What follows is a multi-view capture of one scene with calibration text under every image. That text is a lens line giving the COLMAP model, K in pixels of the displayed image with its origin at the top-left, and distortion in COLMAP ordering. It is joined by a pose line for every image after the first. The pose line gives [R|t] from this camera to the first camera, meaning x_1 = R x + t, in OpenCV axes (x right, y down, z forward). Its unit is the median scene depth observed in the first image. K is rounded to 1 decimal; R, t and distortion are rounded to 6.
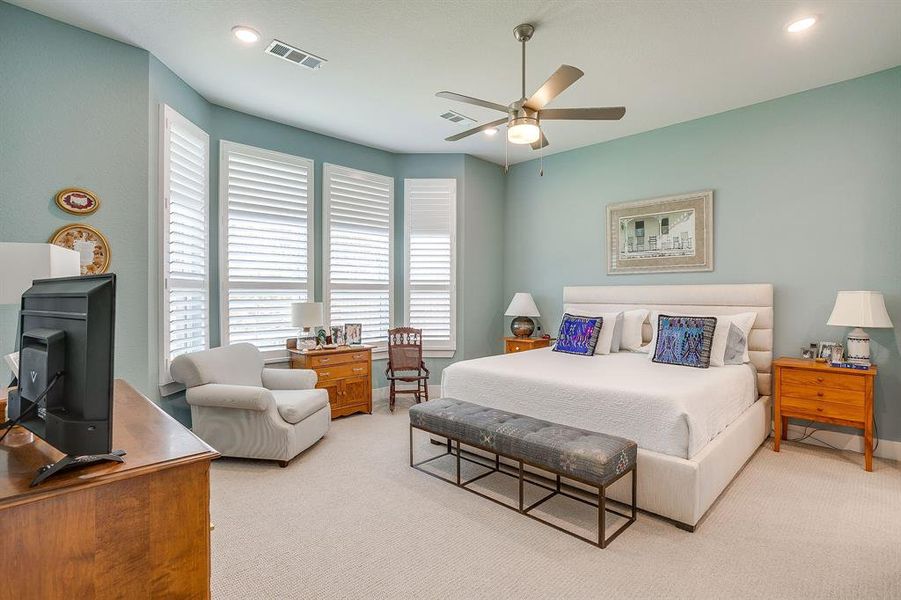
lens RADIAL K [[436.5, 0, 455.7], [0, 436.5, 297.0], [0, 0, 1]] dist [-0.034680, 0.013503]
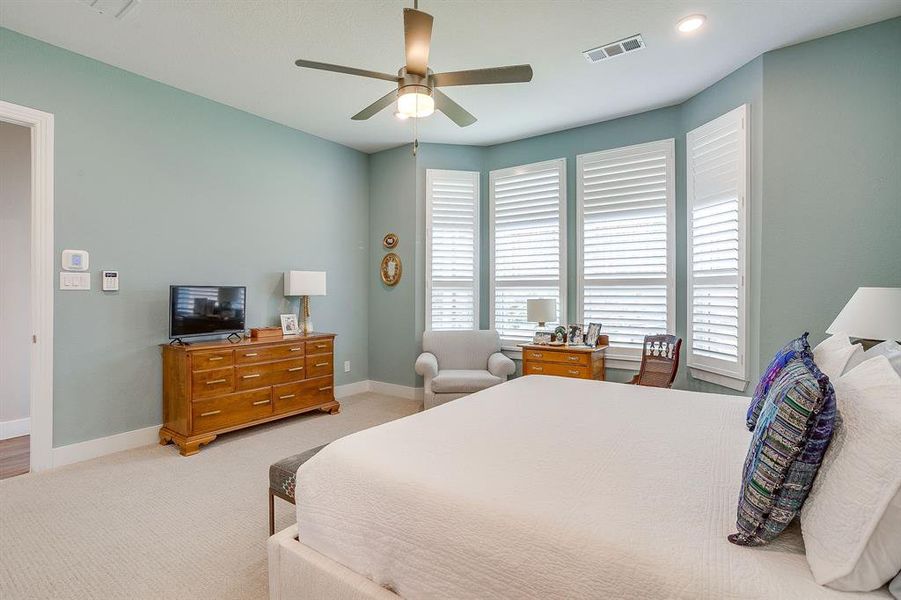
lens RADIAL K [[436.5, 0, 456.1], [0, 436.5, 295.2], [0, 0, 1]] dist [-0.034680, 0.013503]
pose [[0.177614, 0.007930, -0.984068, 0.614182], [-0.004429, 0.999964, 0.007259, -0.002307], [0.984090, 0.003069, 0.177643, 0.563865]]
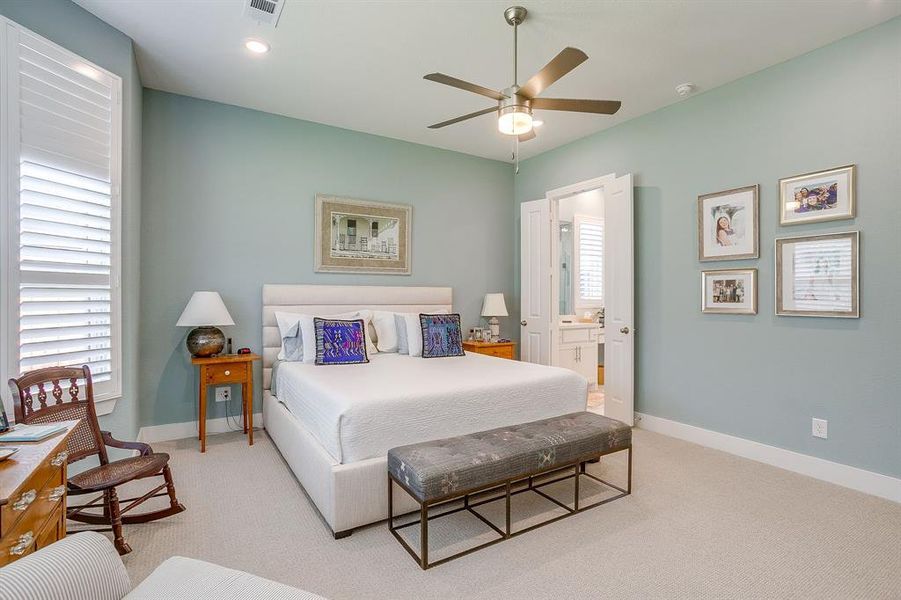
lens RADIAL K [[436.5, 0, 448.3], [0, 436.5, 296.3], [0, 0, 1]] dist [-0.034680, 0.013503]
pose [[0.250882, -0.000275, 0.968018, -0.476003], [0.000671, 1.000000, 0.000110, -0.002422], [-0.968018, 0.000622, 0.250882, 0.552235]]
